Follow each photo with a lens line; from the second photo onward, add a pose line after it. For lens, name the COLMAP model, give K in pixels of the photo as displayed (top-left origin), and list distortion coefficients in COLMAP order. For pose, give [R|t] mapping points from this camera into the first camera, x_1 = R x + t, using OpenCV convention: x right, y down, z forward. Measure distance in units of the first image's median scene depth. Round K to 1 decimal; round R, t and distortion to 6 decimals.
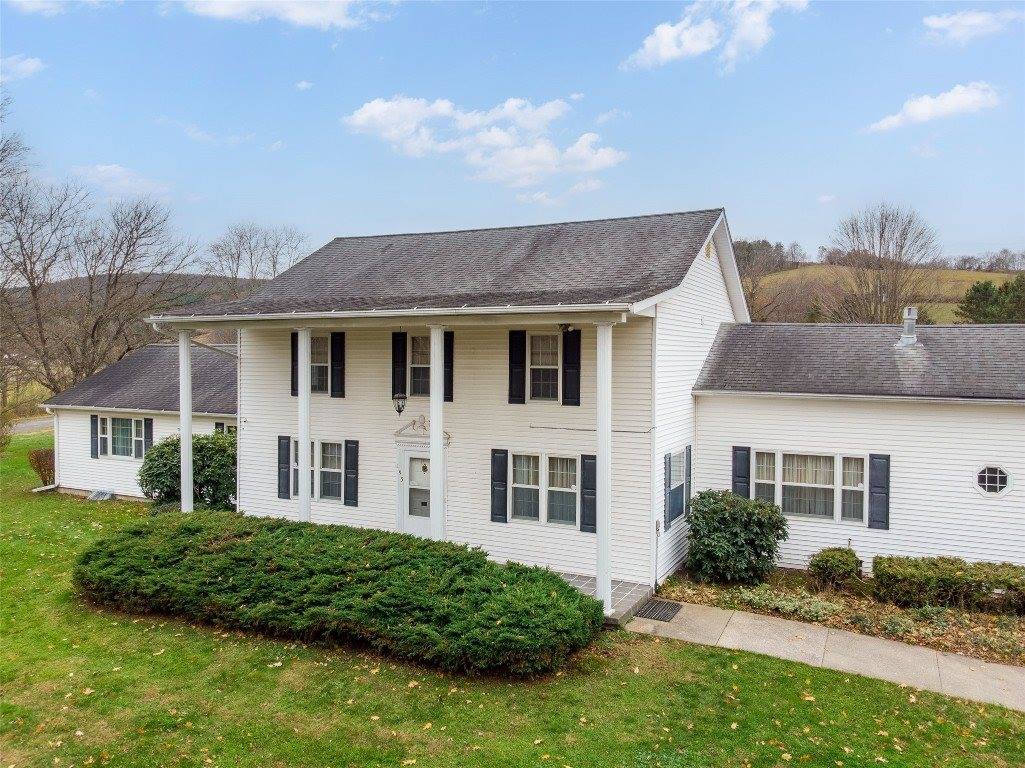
lens RADIAL K [[769.4, 0, 511.0], [0, 769.4, 356.7], [0, 0, 1]] dist [0.020857, -0.003402]
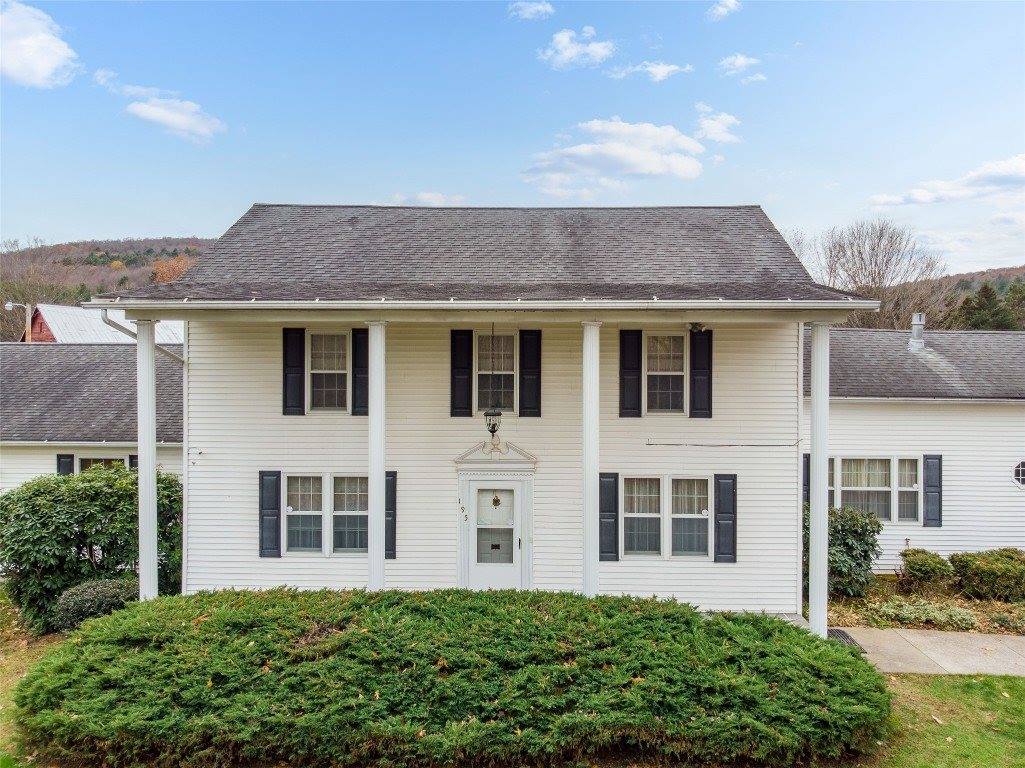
lens RADIAL K [[772.9, 0, 519.9], [0, 772.9, 363.0], [0, 0, 1]] dist [0.010045, -0.006161]
pose [[0.906724, -0.002981, 0.421714, -0.464390], [0.000052, 0.999976, 0.006957, -0.003980], [-0.421725, -0.006286, 0.906702, 0.294378]]
